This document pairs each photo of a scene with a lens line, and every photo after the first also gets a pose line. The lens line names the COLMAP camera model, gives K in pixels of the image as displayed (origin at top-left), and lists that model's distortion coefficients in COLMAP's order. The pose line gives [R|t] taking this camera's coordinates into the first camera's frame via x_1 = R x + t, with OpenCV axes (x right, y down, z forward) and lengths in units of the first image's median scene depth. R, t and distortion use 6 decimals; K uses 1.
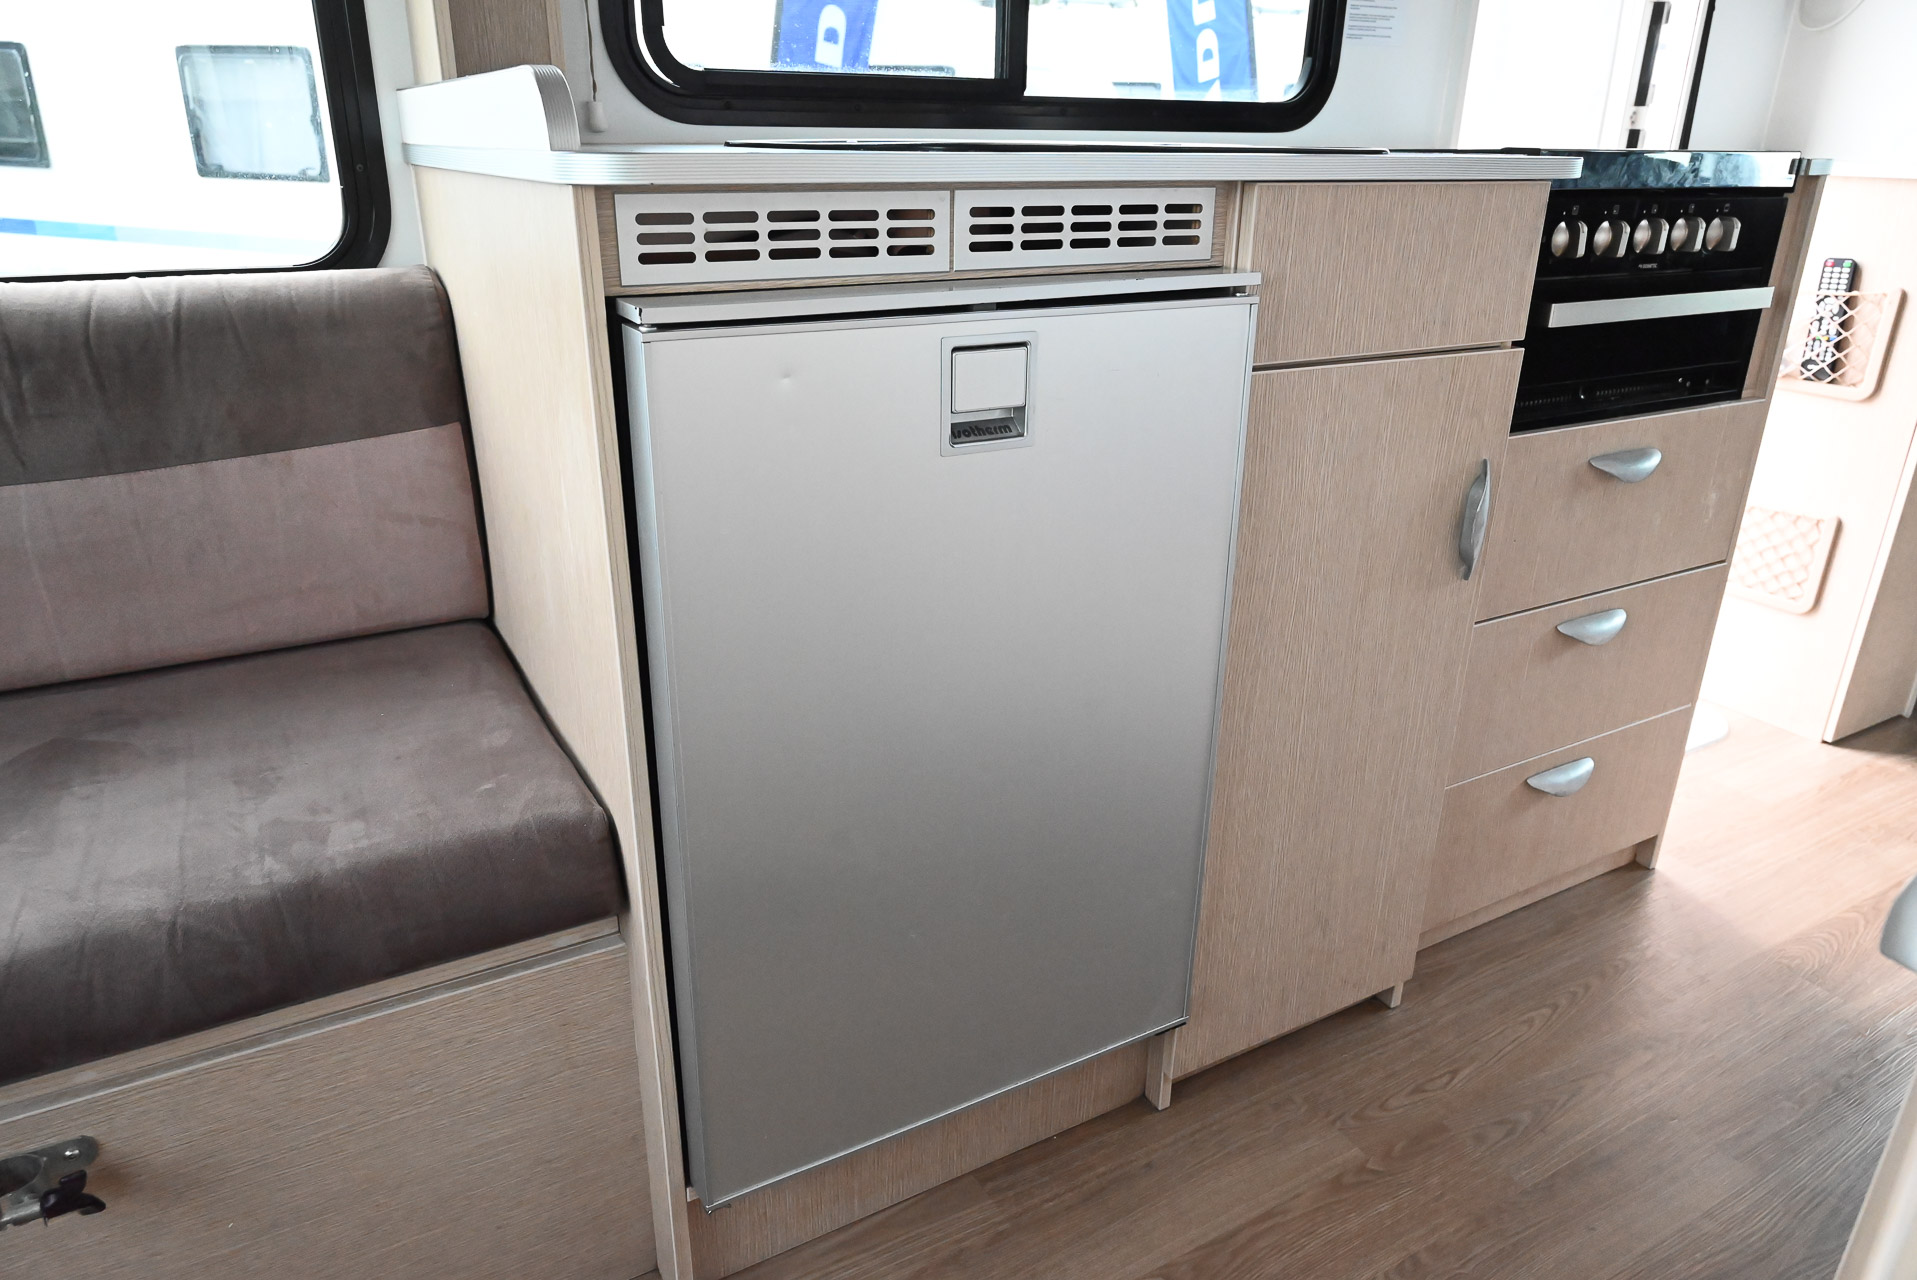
lens RADIAL K [[1298.5, 0, 970.6], [0, 1298.5, 637.1], [0, 0, 1]] dist [-0.011118, 0.006076]
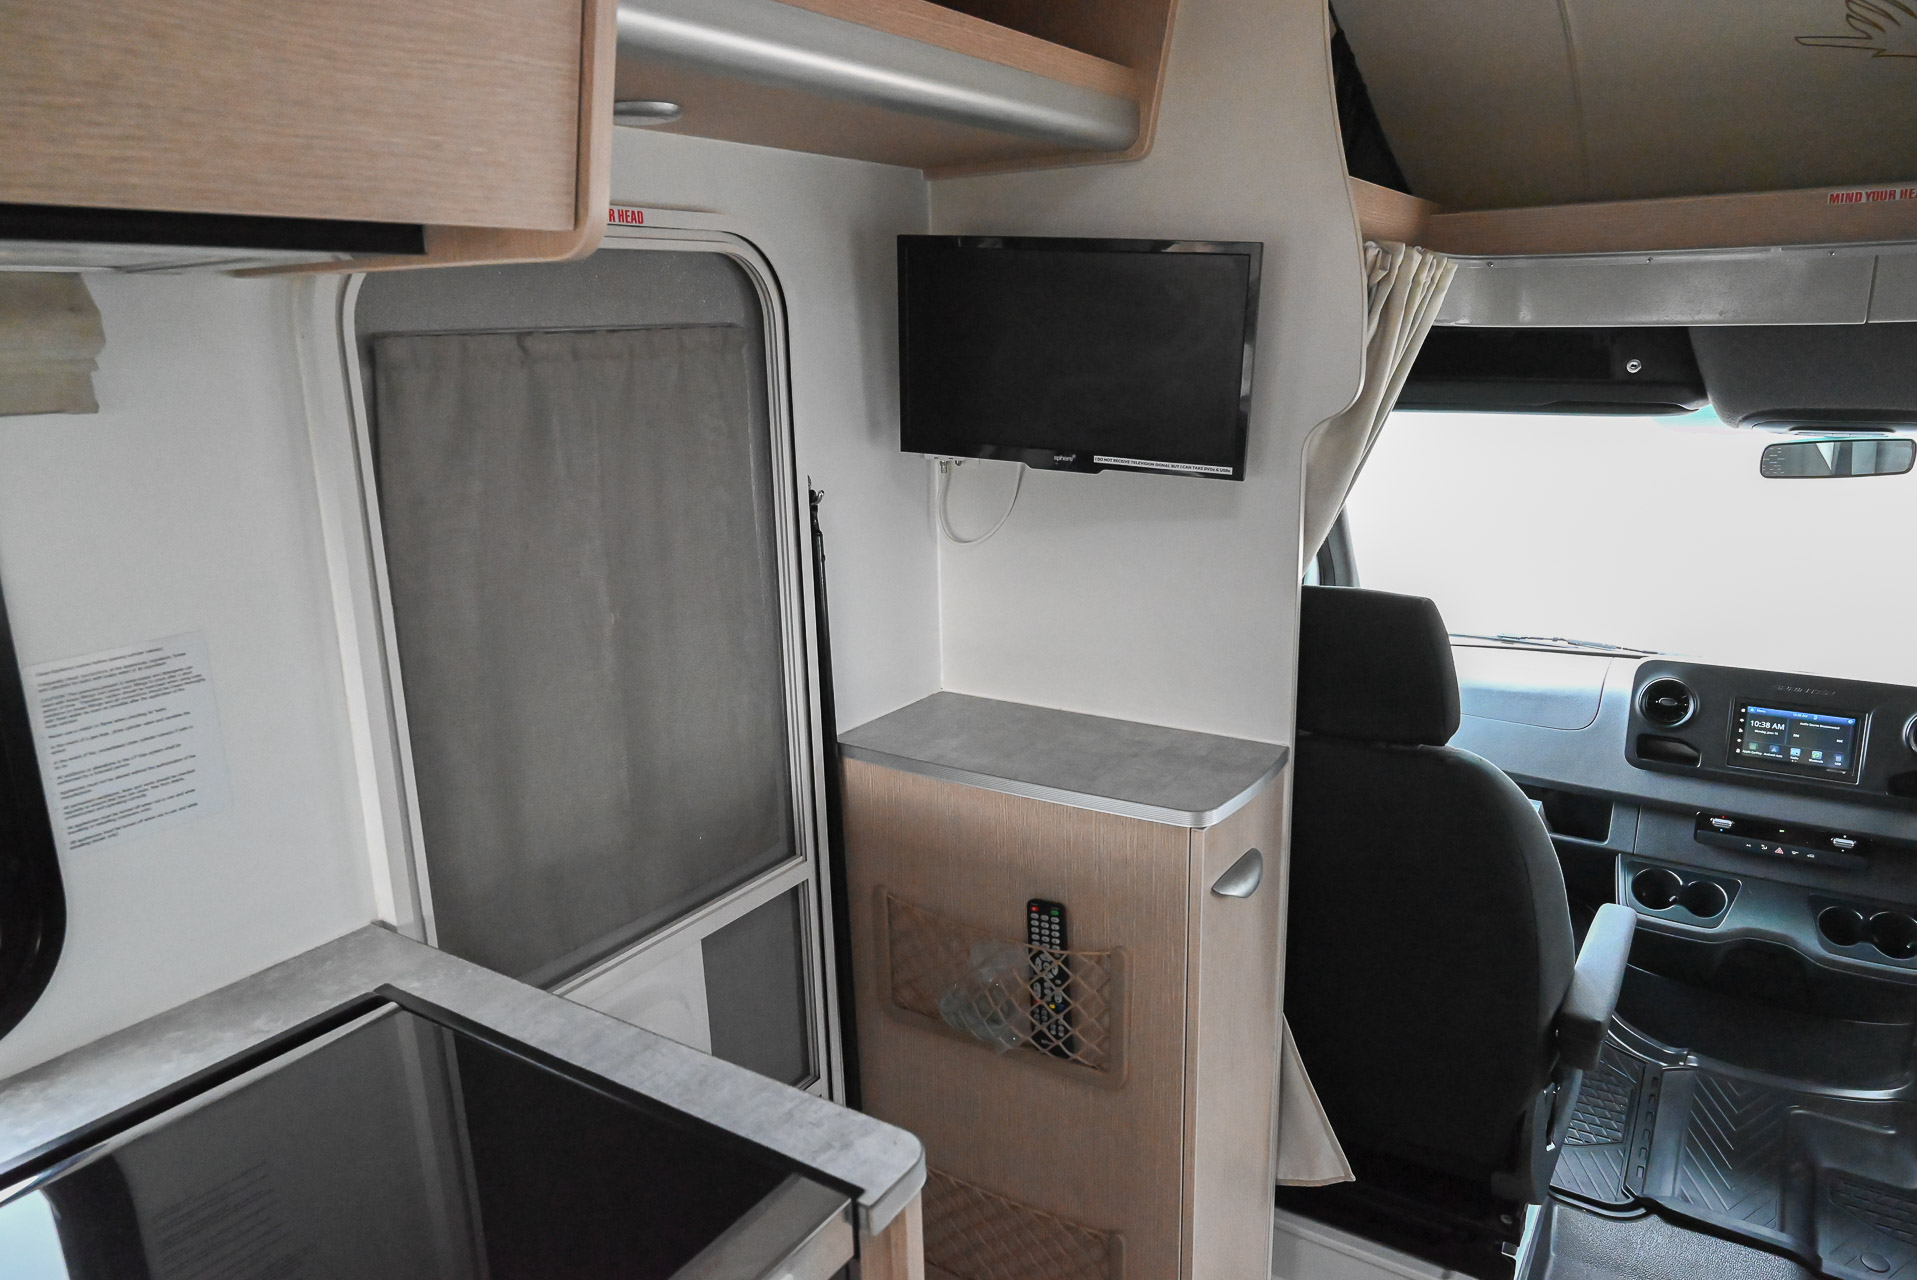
lens RADIAL K [[1260.8, 0, 957.5], [0, 1260.8, 634.6], [0, 0, 1]] dist [-0.005787, -0.001106]
pose [[0.901531, -0.145169, 0.407636, 0.617583], [0.201675, 0.974436, -0.099007, -0.635065], [-0.382843, 0.171468, 0.907761, 0.609795]]
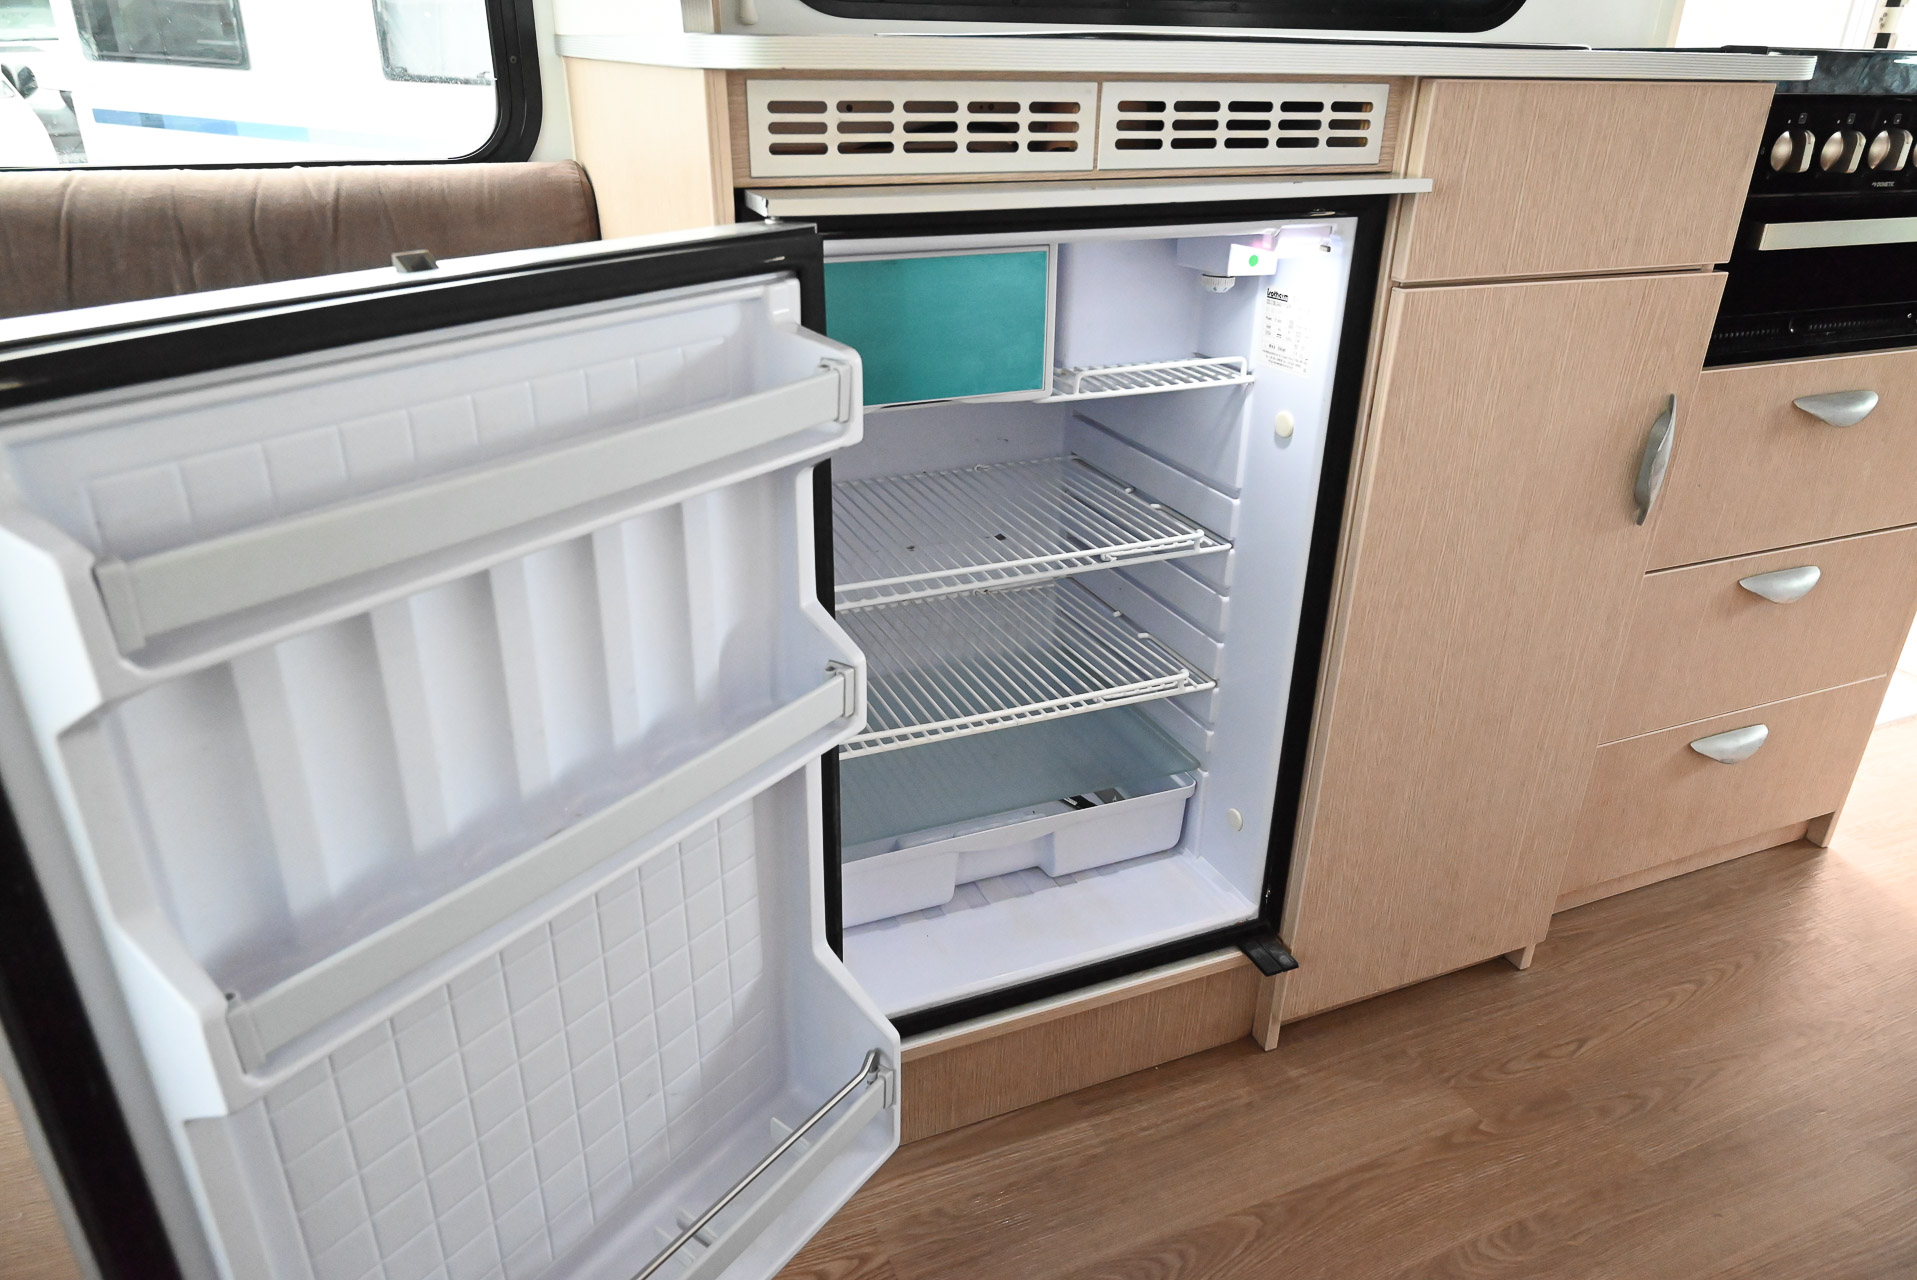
lens RADIAL K [[1297.7, 0, 962.1], [0, 1297.7, 652.4], [0, 0, 1]] dist [-0.007029, -0.000215]
pose [[0.991717, 0.058021, -0.114593, 0.013091], [-0.049989, 0.996168, 0.071766, 0.004668], [0.118318, -0.065443, 0.990817, 0.018472]]
